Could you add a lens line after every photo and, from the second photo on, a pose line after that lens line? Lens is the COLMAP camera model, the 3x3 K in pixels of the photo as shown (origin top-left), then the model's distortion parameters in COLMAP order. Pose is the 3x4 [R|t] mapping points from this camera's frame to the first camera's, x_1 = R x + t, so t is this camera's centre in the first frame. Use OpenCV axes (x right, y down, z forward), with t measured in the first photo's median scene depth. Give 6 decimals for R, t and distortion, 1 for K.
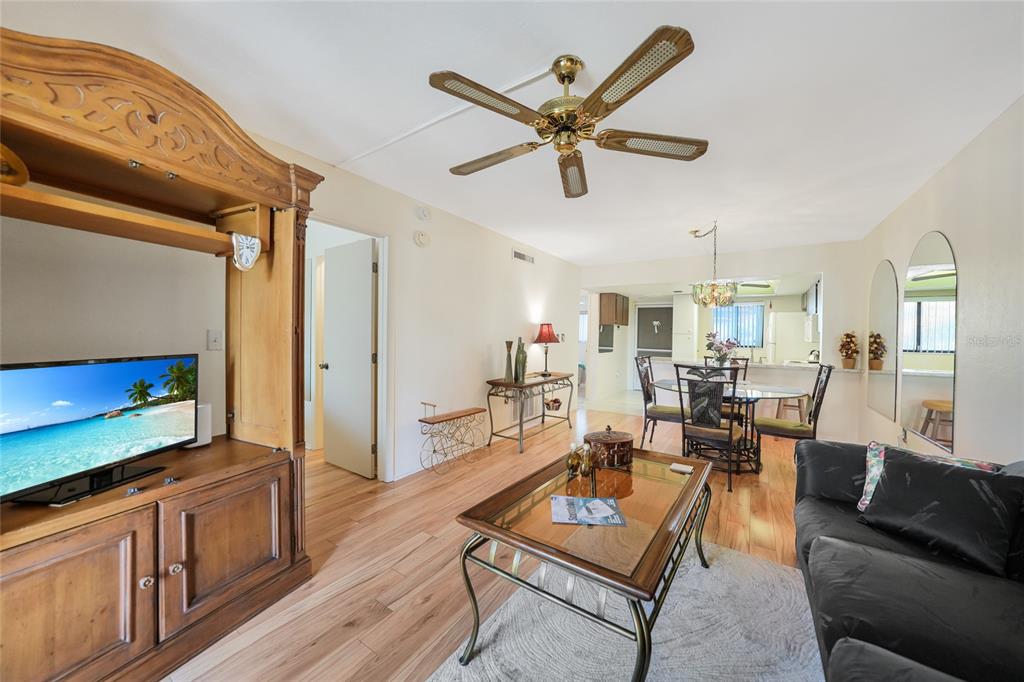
lens RADIAL K [[360.1, 0, 512.0], [0, 360.1, 341.0], [0, 0, 1]] dist [-0.000980, -0.000061]
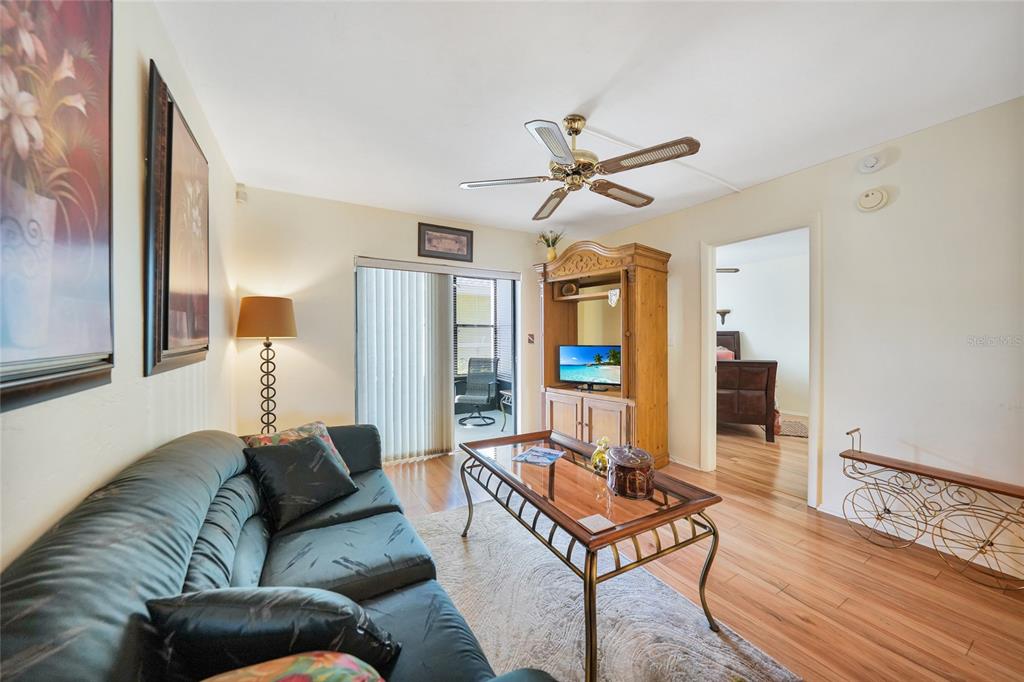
lens RADIAL K [[360.1, 0, 512.0], [0, 360.1, 341.0], [0, 0, 1]] dist [-0.000980, -0.000061]
pose [[-0.435598, -0.000869, -0.900141, 1.495200], [-0.012548, 0.999908, 0.005107, 0.005783], [0.900054, 0.013520, -0.435569, 1.472372]]
